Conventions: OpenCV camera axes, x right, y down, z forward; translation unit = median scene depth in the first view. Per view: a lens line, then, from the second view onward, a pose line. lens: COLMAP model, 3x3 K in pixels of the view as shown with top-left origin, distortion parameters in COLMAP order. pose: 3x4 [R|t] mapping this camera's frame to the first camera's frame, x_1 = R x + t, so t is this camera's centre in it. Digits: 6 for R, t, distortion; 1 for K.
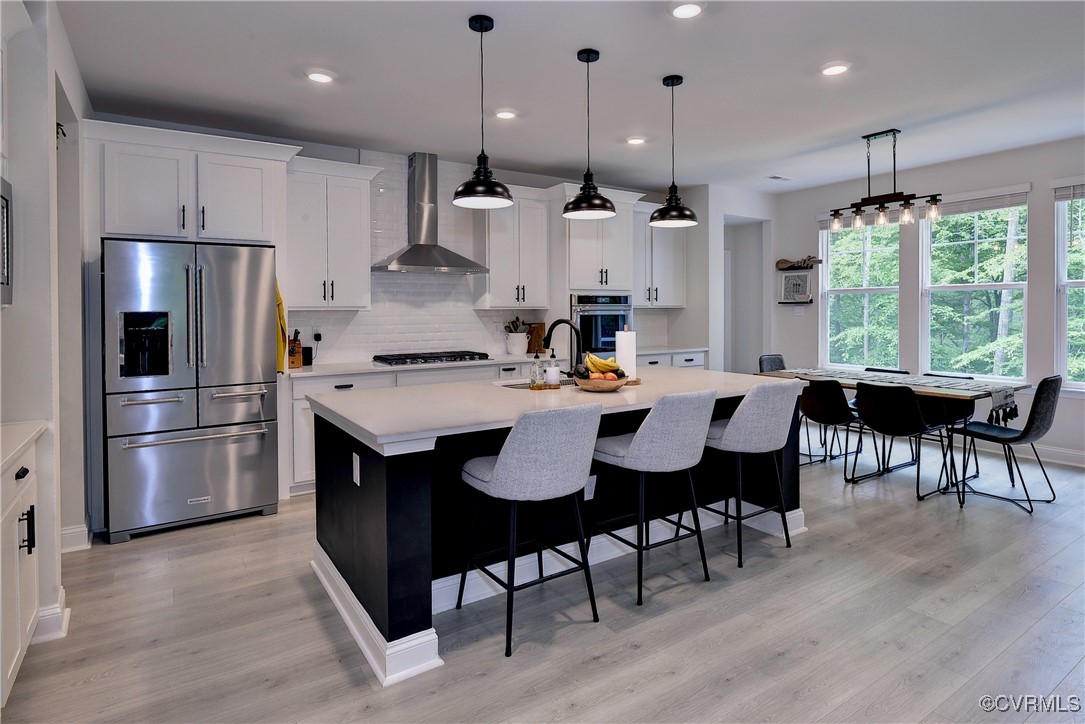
lens RADIAL K [[557.4, 0, 545.1], [0, 557.4, 323.4], [0, 0, 1]] dist [-0.012141, -0.000645]
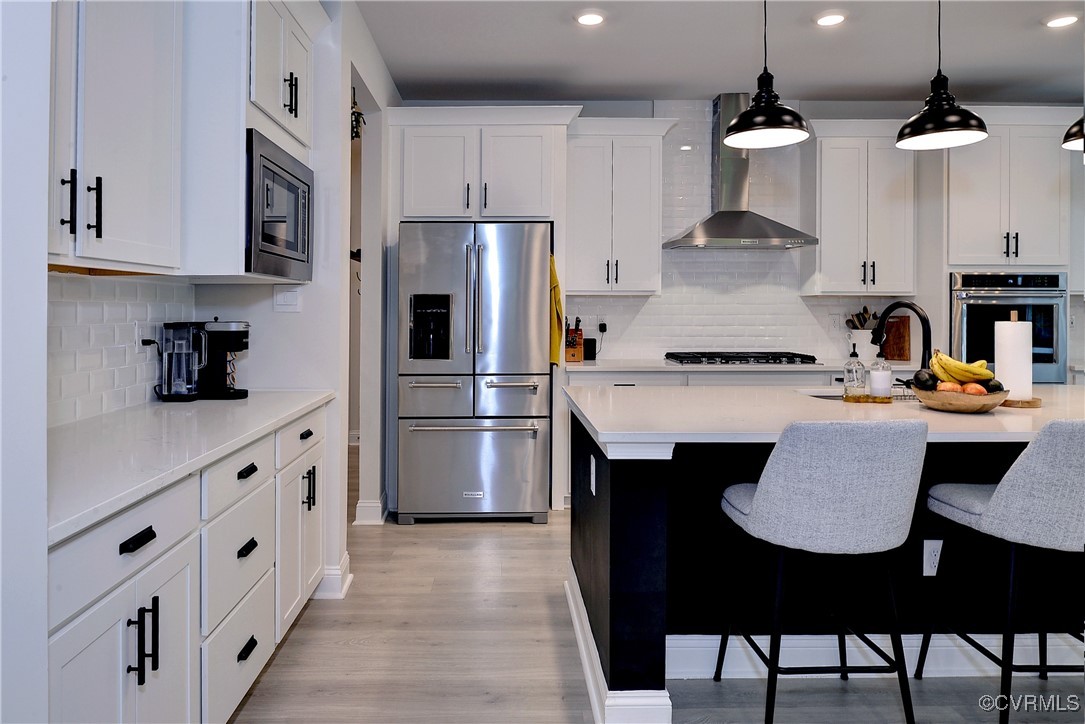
lens RADIAL K [[703.1, 0, 537.3], [0, 703.1, 320.7], [0, 0, 1]] dist [-0.019774, -0.000957]
pose [[0.842357, 0.016557, -0.538666, 0.118835], [-0.023281, 0.999713, -0.005679, 0.031168], [0.538417, 0.017324, 0.842501, 0.053278]]
